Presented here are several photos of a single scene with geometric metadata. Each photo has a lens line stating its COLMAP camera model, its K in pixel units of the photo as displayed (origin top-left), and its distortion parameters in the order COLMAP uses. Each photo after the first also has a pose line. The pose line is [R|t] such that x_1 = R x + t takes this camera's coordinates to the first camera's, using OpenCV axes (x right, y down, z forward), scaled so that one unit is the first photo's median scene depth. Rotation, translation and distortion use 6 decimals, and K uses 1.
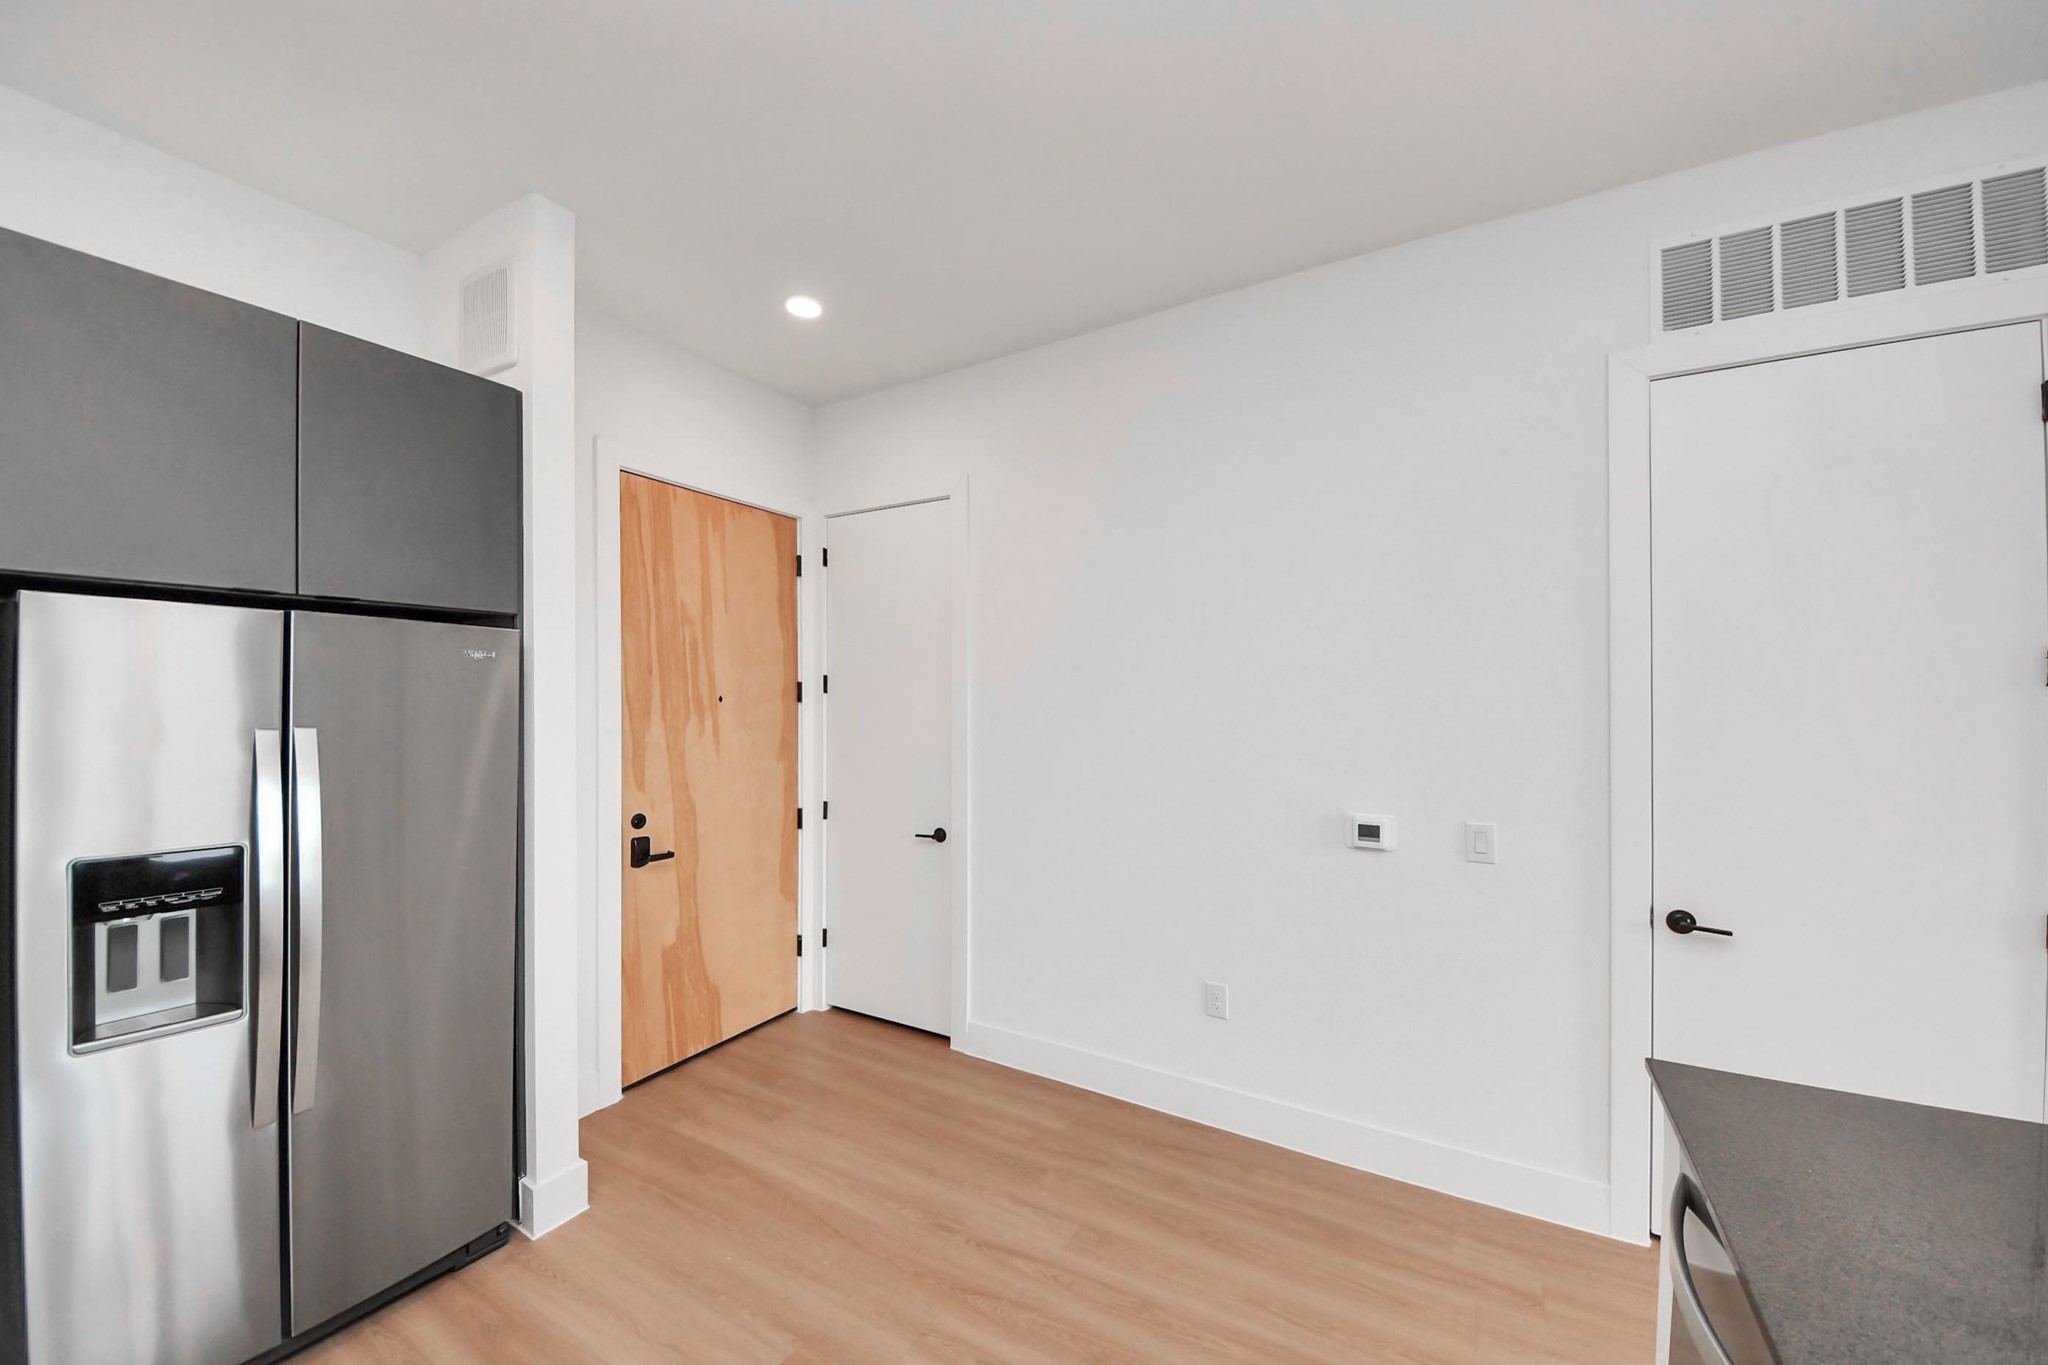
lens RADIAL K [[777.0, 0, 983.9], [0, 777.0, 698.9], [0, 0, 1]] dist [-0.000828, -0.000124]
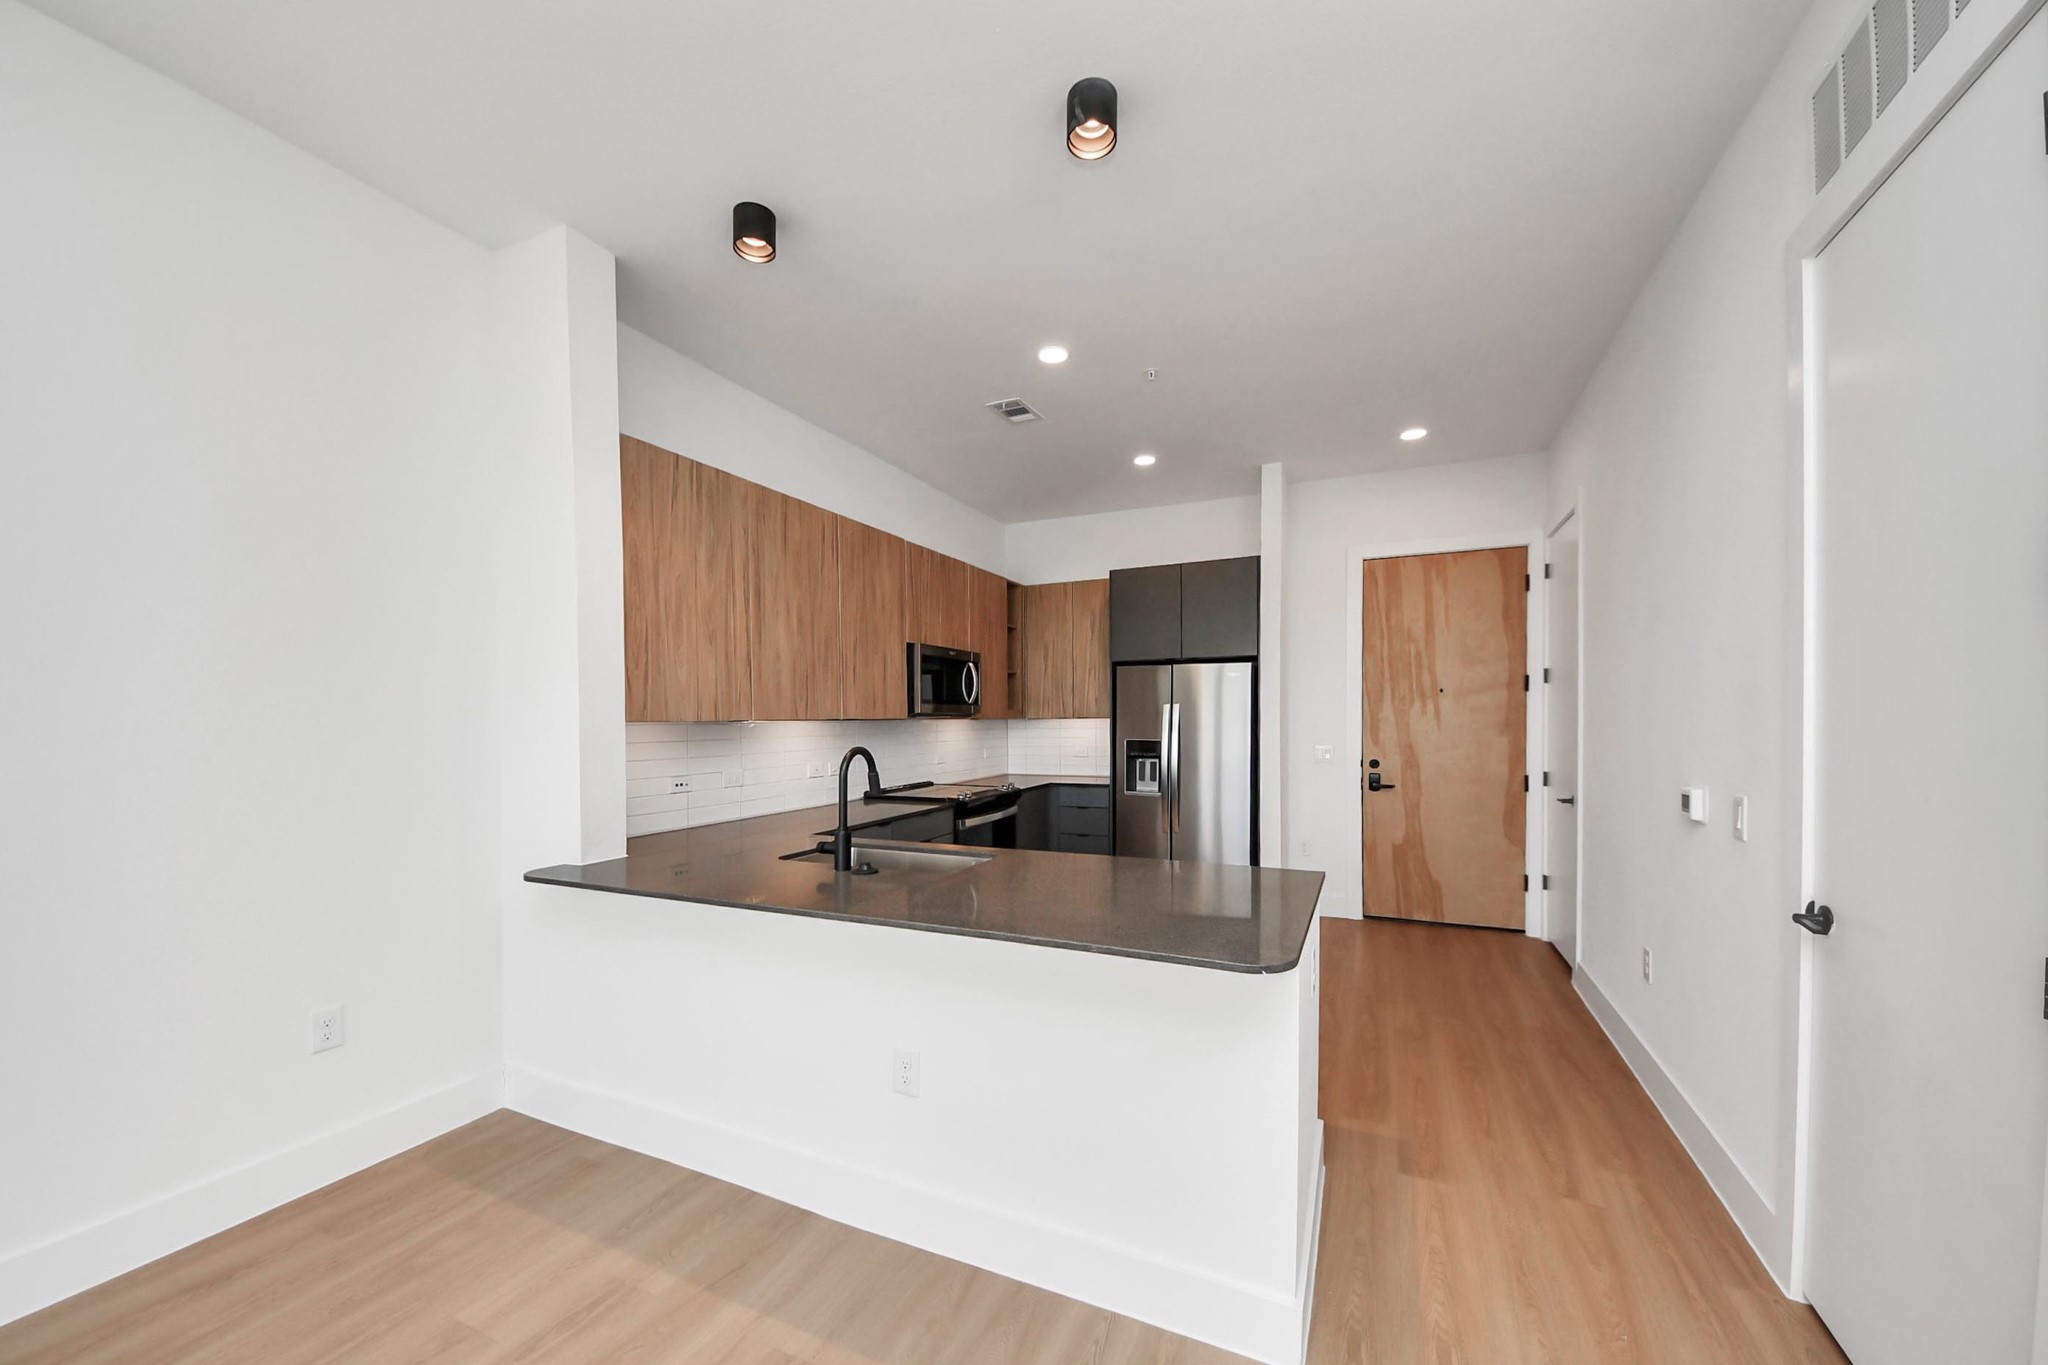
lens RADIAL K [[765.8, 0, 1024.8], [0, 765.8, 725.3], [0, 0, 1]] dist [0.000263, -0.000047]
pose [[0.111246, 0.010830, -0.993734, 1.061868], [0.011950, 0.999854, 0.012235, 0.041191], [0.993721, -0.013236, 0.111100, 0.055472]]
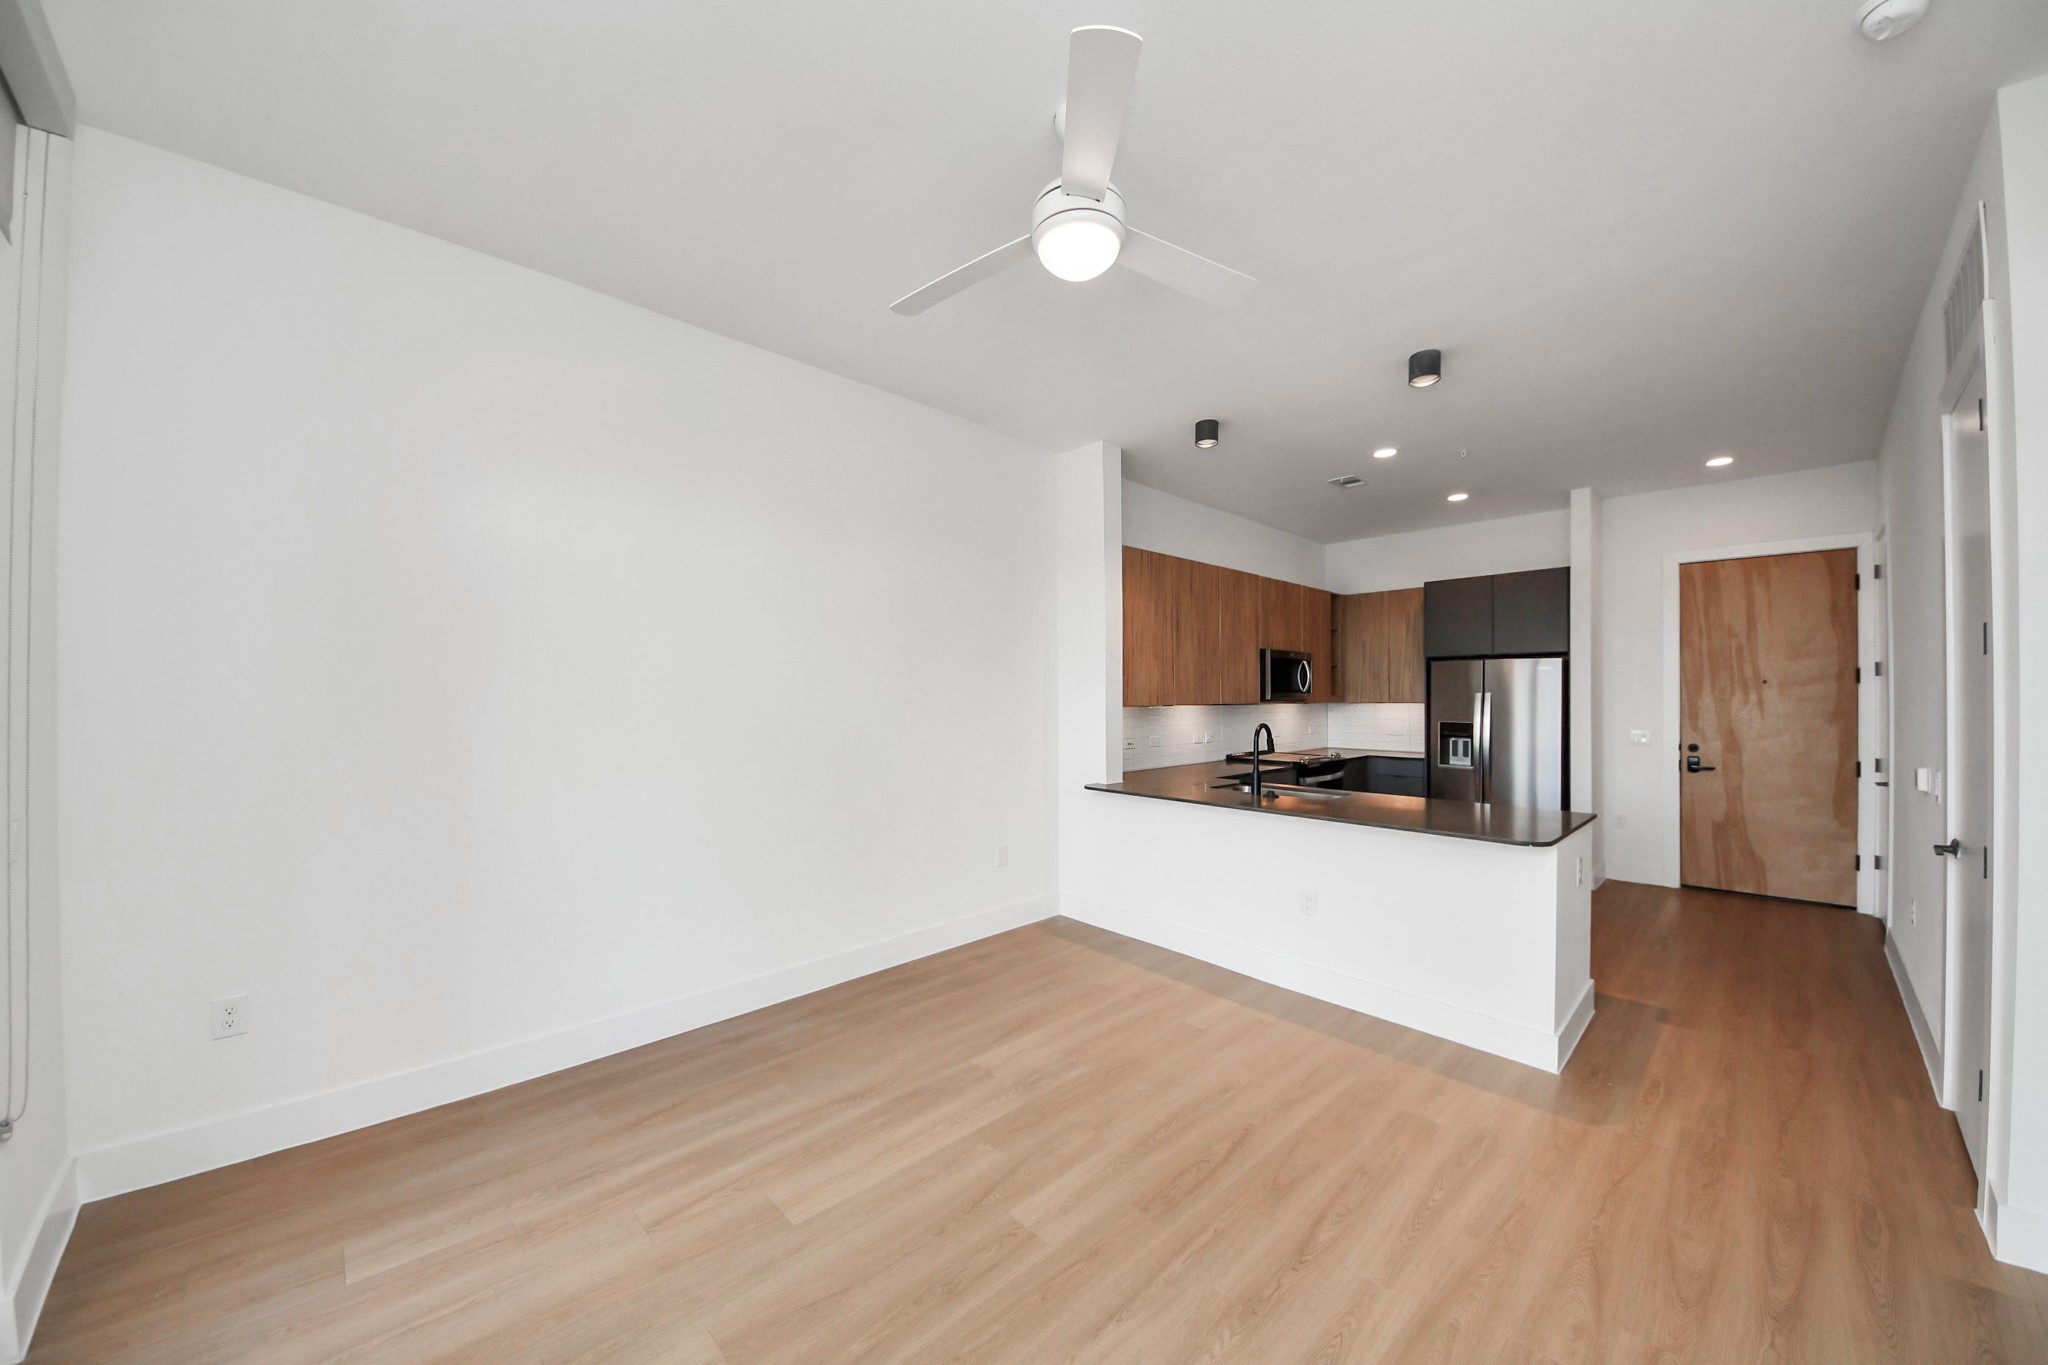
lens RADIAL K [[737.2, 0, 1016.6], [0, 737.2, 686.3], [0, 0, 1]] dist [0.000284, -0.013256]
pose [[-0.267482, -0.010853, -0.963502, 1.589228], [0.005387, 0.999904, -0.012758, 0.021424], [0.963548, -0.008603, -0.267398, -0.093243]]
